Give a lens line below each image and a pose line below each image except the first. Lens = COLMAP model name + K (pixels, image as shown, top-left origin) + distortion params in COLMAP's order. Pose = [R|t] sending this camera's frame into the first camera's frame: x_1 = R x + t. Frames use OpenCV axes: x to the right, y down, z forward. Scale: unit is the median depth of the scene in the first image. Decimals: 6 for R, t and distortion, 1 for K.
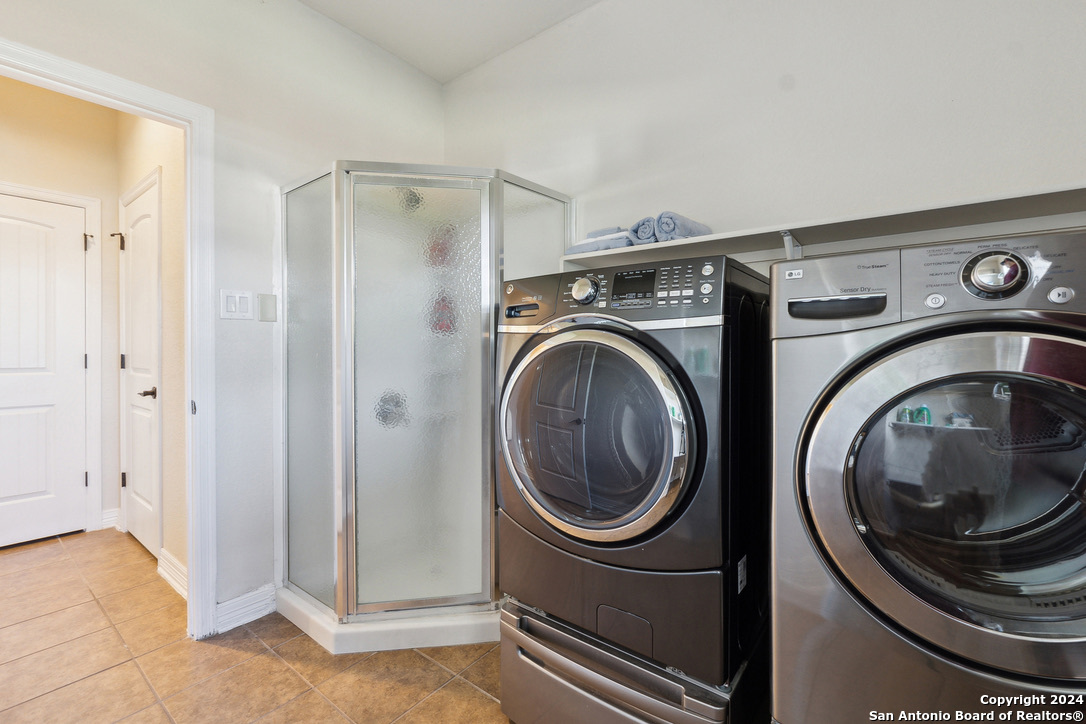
lens RADIAL K [[465.9, 0, 538.2], [0, 465.9, 341.5], [0, 0, 1]] dist [-0.000813, -0.000176]
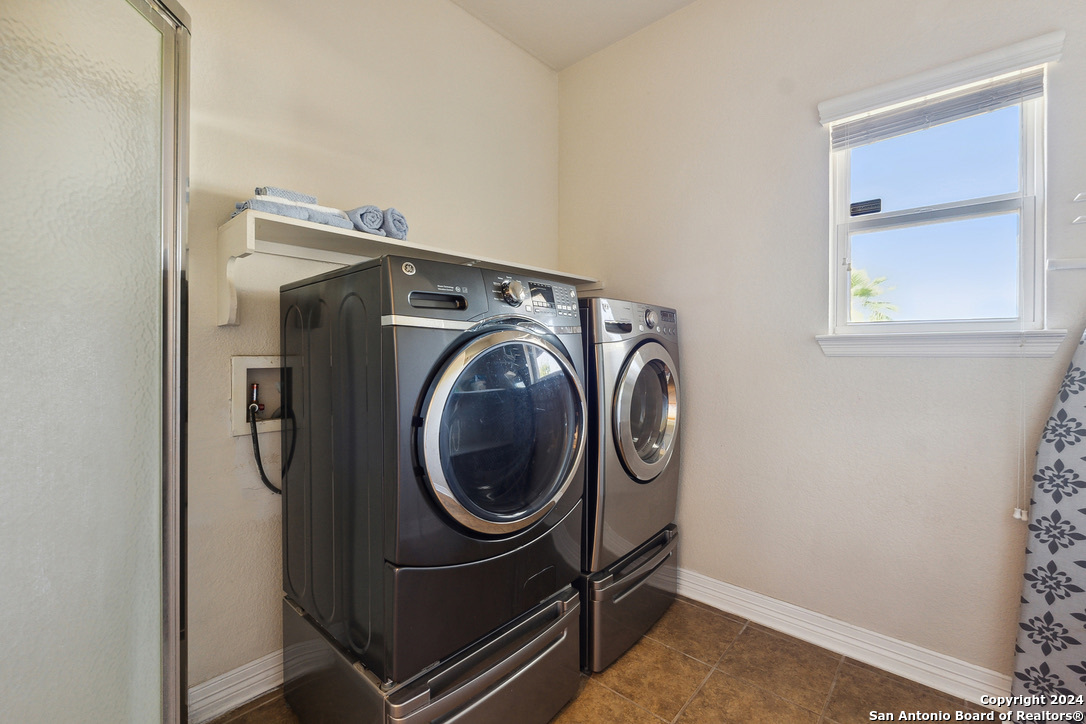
lens RADIAL K [[476.3, 0, 543.1], [0, 476.3, 354.9], [0, 0, 1]] dist [-0.001892, -0.000282]
pose [[0.069121, -0.003336, 0.997603, -1.119197], [-0.011694, 0.999923, 0.004154, 0.028349], [-0.997540, -0.011953, 0.069077, 1.014300]]
